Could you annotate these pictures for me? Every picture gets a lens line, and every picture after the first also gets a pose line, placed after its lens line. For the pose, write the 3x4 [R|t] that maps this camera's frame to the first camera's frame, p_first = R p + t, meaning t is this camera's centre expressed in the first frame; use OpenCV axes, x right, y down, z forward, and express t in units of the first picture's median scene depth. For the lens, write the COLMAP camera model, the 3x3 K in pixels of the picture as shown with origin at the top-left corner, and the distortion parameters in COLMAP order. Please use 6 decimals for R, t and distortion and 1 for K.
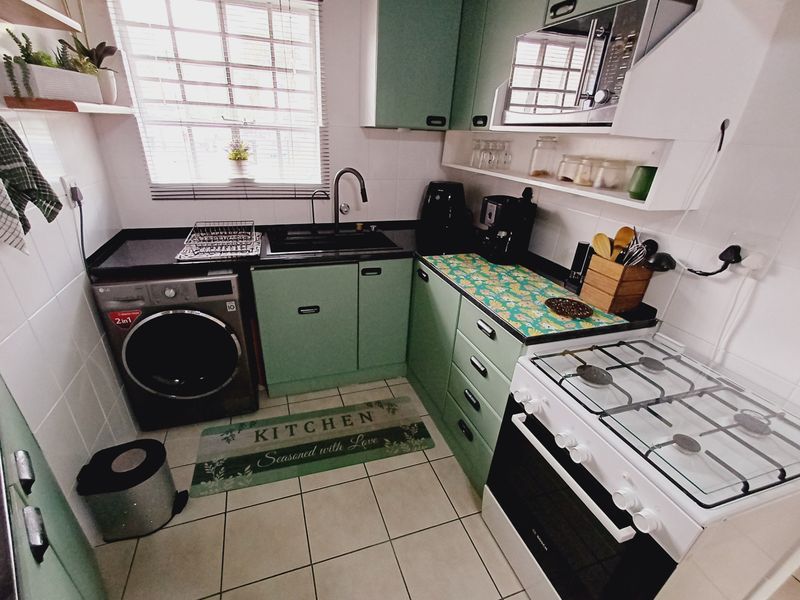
lens RADIAL K [[367.4, 0, 382.2], [0, 367.4, 320.2], [0, 0, 1]] dist [-0.007379, -0.002494]
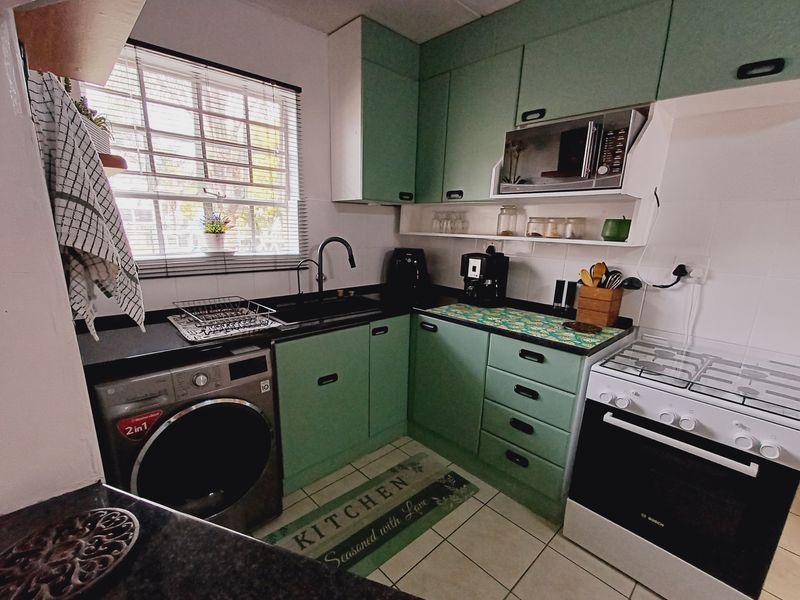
lens RADIAL K [[367.4, 0, 385.4], [0, 367.4, 319.4], [0, 0, 1]] dist [-0.007379, -0.002494]
pose [[0.911150, -0.120793, 0.393972, -0.431291], [0.200915, 0.964955, -0.168804, 0.012009], [-0.359775, 0.232960, 0.903489, 0.074515]]
